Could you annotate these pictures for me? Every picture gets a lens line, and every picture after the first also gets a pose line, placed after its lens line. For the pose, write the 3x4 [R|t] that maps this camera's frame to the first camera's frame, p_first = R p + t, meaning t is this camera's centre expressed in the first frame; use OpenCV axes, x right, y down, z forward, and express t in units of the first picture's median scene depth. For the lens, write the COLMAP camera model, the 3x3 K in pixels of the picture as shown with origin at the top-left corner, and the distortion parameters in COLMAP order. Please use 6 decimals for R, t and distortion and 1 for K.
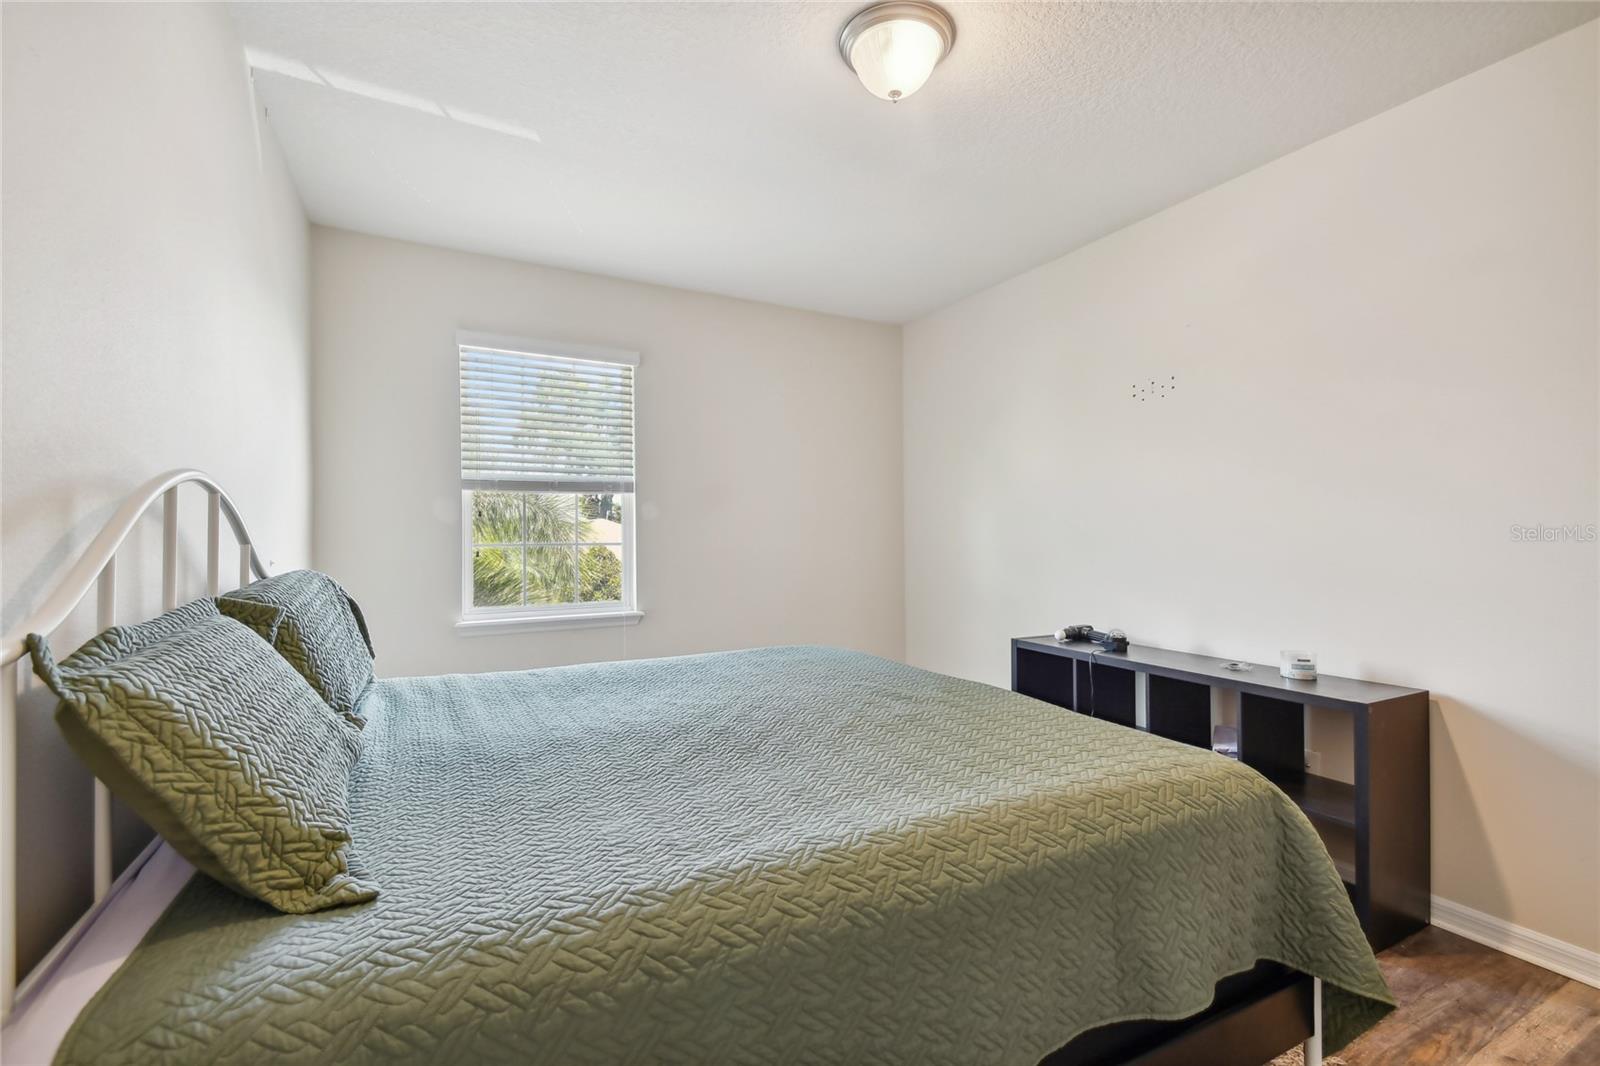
lens RADIAL K [[702.4, 0, 806.3], [0, 702.4, 530.7], [0, 0, 1]] dist [0.026847, -0.019590]
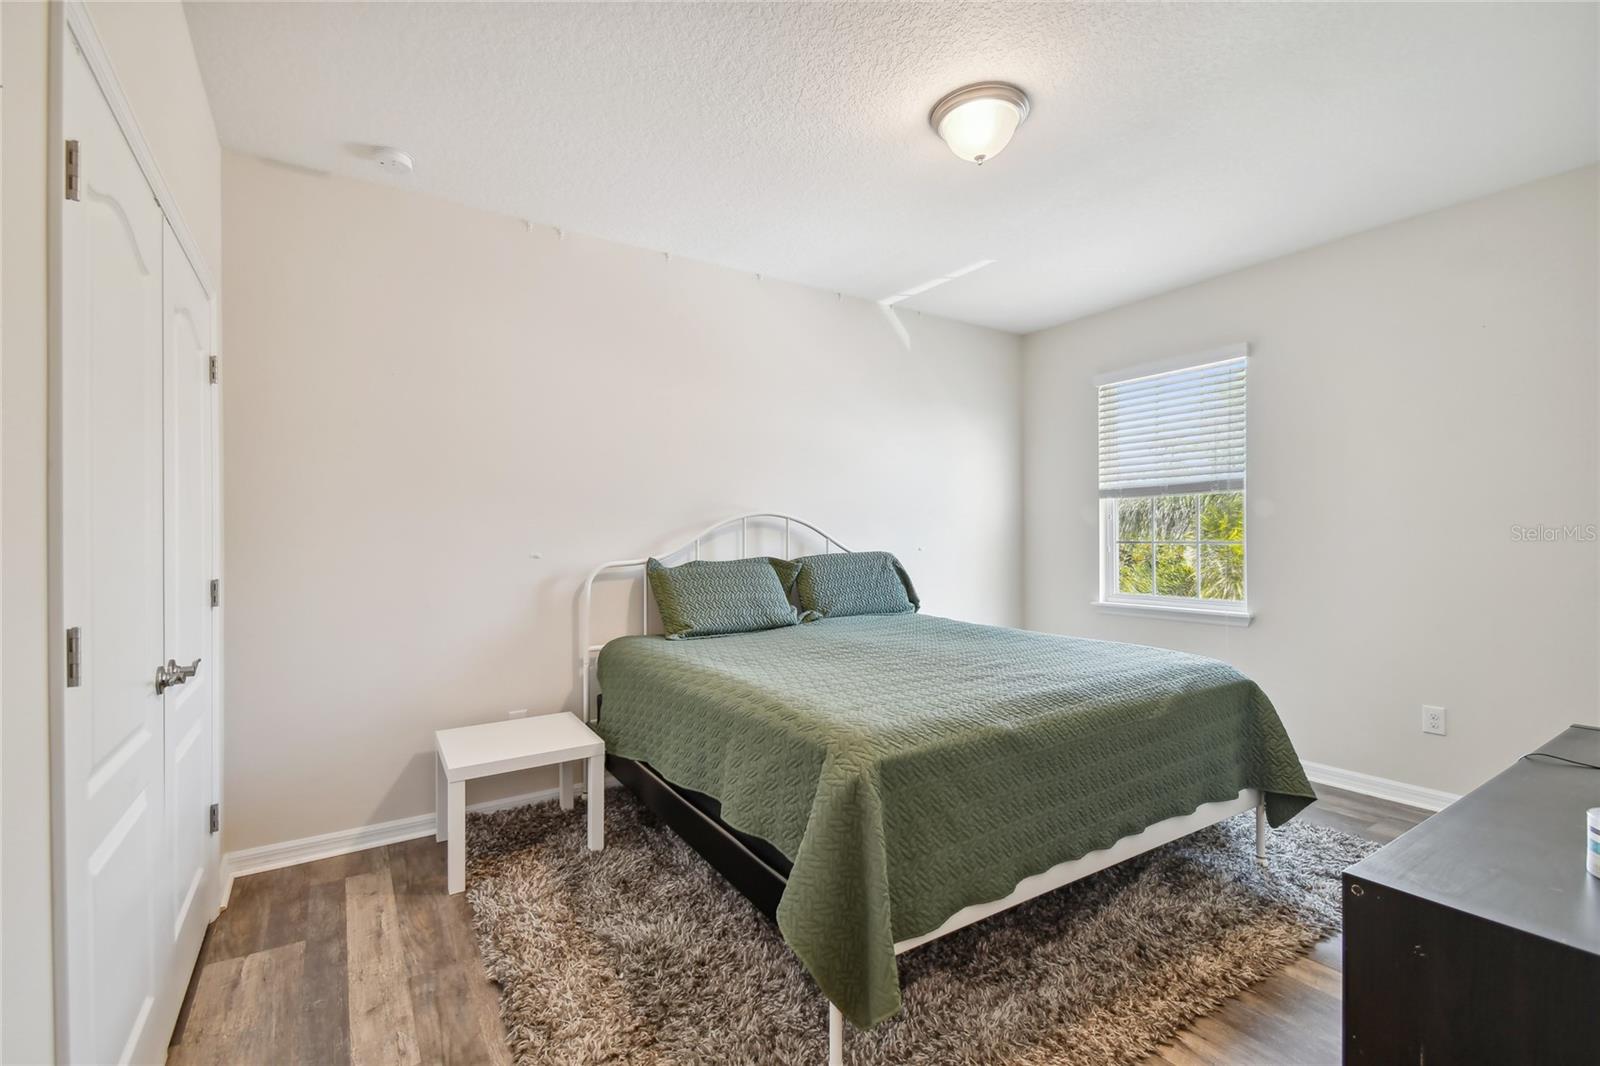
lens RADIAL K [[702.4, 0, 806.3], [0, 702.4, 530.7], [0, 0, 1]] dist [0.026847, -0.019590]
pose [[0.082207, -0.004624, -0.996605, 0.711328], [0.010048, 0.999942, -0.003811, 0.000185], [0.996565, -0.009700, 0.082249, 0.344352]]
